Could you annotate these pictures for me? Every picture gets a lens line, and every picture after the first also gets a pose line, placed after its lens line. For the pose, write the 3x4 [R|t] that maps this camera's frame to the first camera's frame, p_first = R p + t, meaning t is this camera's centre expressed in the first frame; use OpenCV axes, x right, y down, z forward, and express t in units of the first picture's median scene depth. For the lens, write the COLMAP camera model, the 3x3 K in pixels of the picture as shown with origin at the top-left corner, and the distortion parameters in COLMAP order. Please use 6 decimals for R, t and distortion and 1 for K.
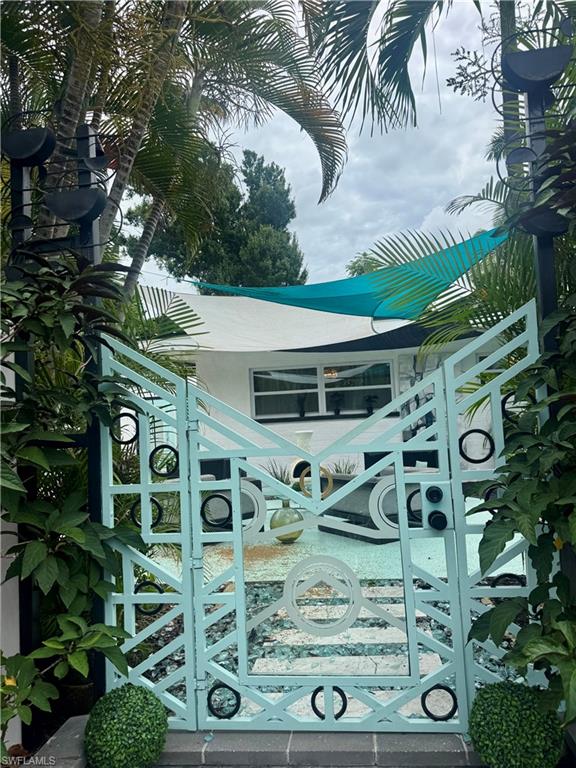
lens RADIAL K [[570.7, 0, 284.7], [0, 570.7, 385.6], [0, 0, 1]] dist [0.087515, 0.000312]
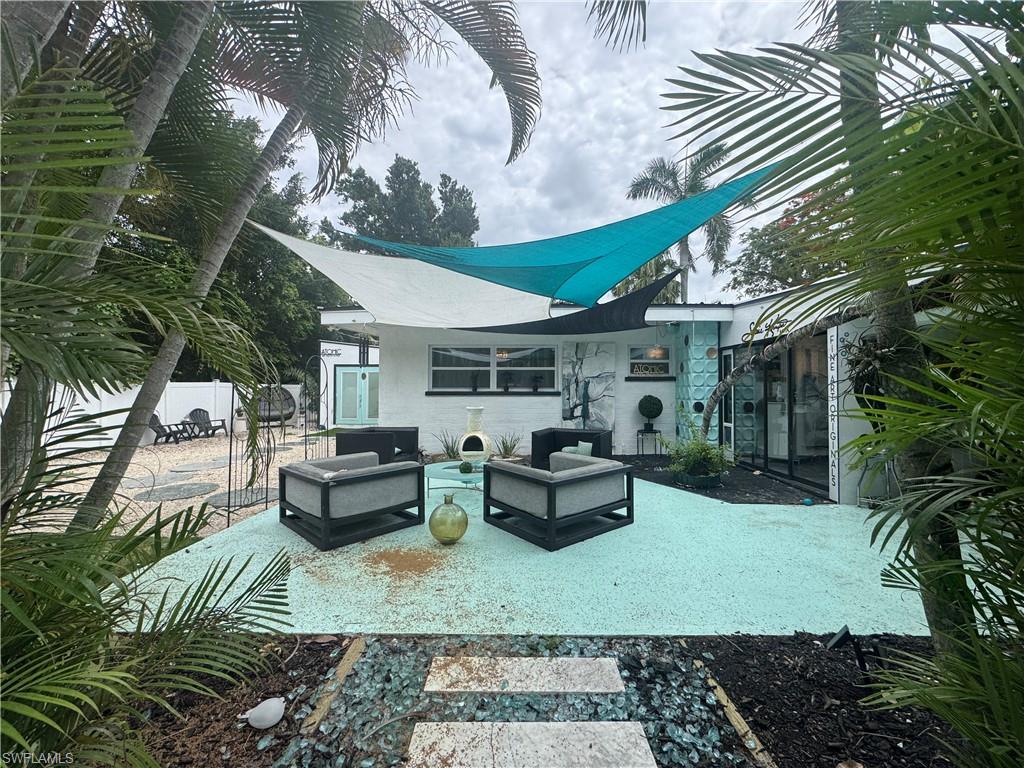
lens RADIAL K [[409.1, 0, 515.7], [0, 409.1, 383.7], [0, 0, 1]] dist [-0.001799, -0.000517]
pose [[0.990393, 0.054422, 0.127119, 0.007828], [-0.061035, 0.996946, 0.048716, -0.004167], [-0.124080, -0.056007, 0.990690, 0.204732]]
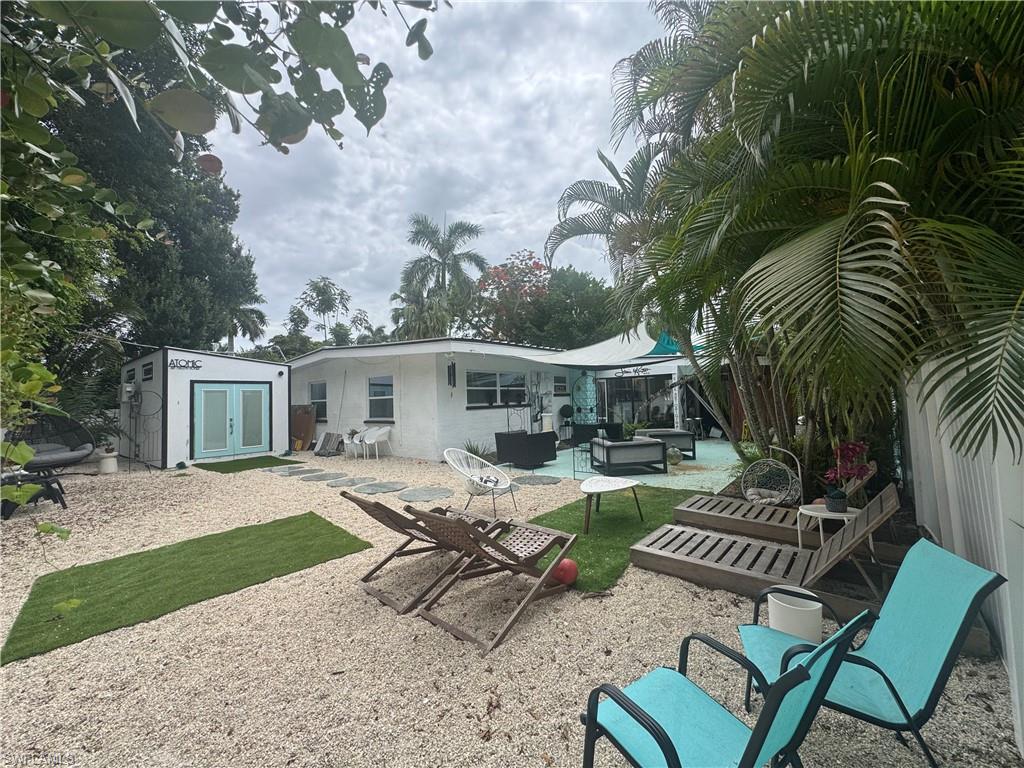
lens RADIAL K [[409.1, 0, 515.8], [0, 409.1, 384.4], [0, 0, 1]] dist [-0.001799, -0.000517]
pose [[0.517123, 0.068855, 0.853137, -0.853350], [-0.056988, 0.997317, -0.045949, 0.044744], [-0.854012, -0.024857, 0.519659, 0.389266]]
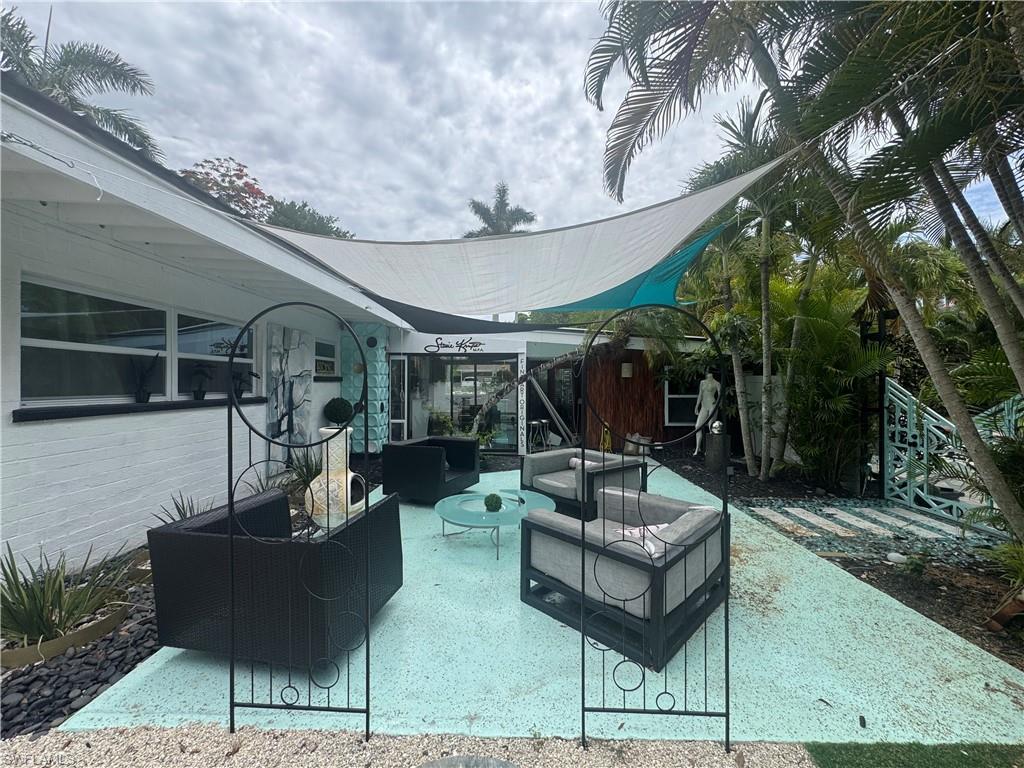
lens RADIAL K [[409.1, 0, 512.0], [0, 409.1, 376.5], [0, 0, 1]] dist [-0.001799, -0.000517]
pose [[-0.117420, 0.068329, 0.990729, -0.360017], [-0.066587, 0.994843, -0.076505, 0.037230], [-0.990847, -0.074953, -0.112265, 0.722120]]
